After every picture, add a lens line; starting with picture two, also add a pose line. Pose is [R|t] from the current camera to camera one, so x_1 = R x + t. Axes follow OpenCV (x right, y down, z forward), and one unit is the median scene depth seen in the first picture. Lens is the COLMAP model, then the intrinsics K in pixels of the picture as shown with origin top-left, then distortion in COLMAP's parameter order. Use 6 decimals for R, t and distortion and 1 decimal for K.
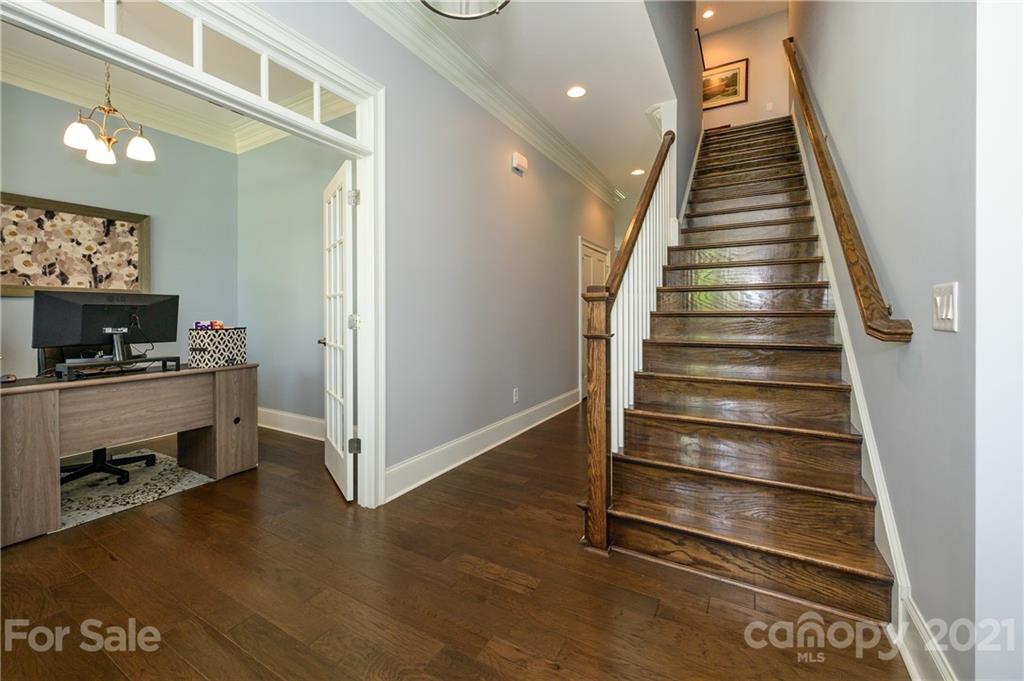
lens RADIAL K [[428.8, 0, 483.8], [0, 428.8, 314.6], [0, 0, 1]] dist [-0.002135, -0.000211]
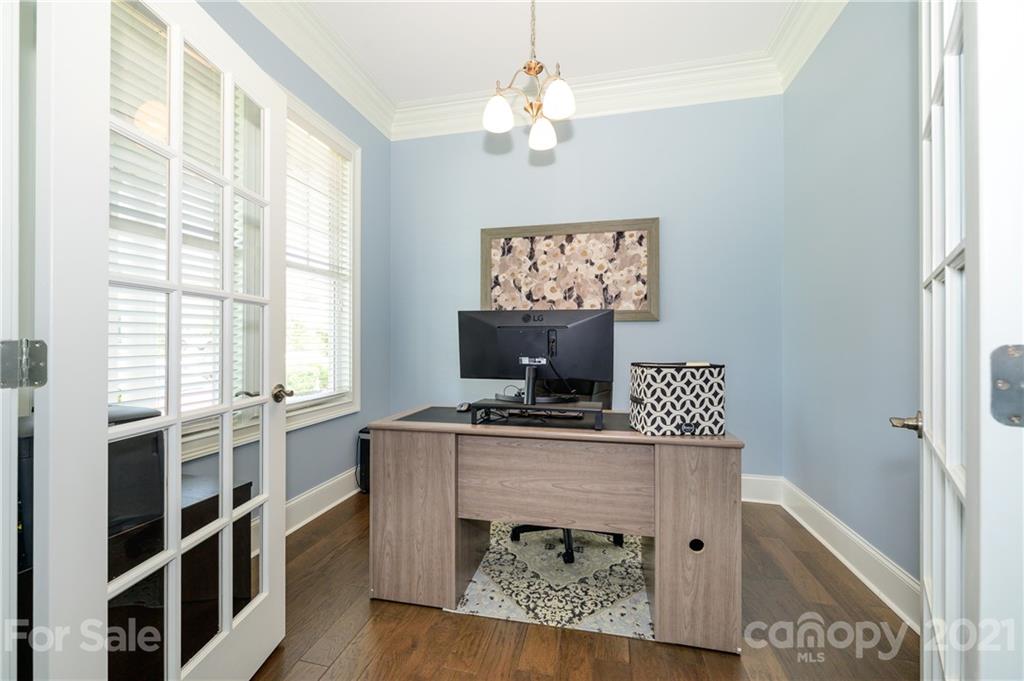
lens RADIAL K [[404.8, 0, 509.6], [0, 404.8, 338.3], [0, 0, 1]] dist [-0.000575, 0.001246]
pose [[0.312505, 0.001396, -0.949915, -0.166358], [-0.003259, 0.999995, 0.000397, -0.002134], [0.949910, 0.002972, 0.312508, 0.579801]]
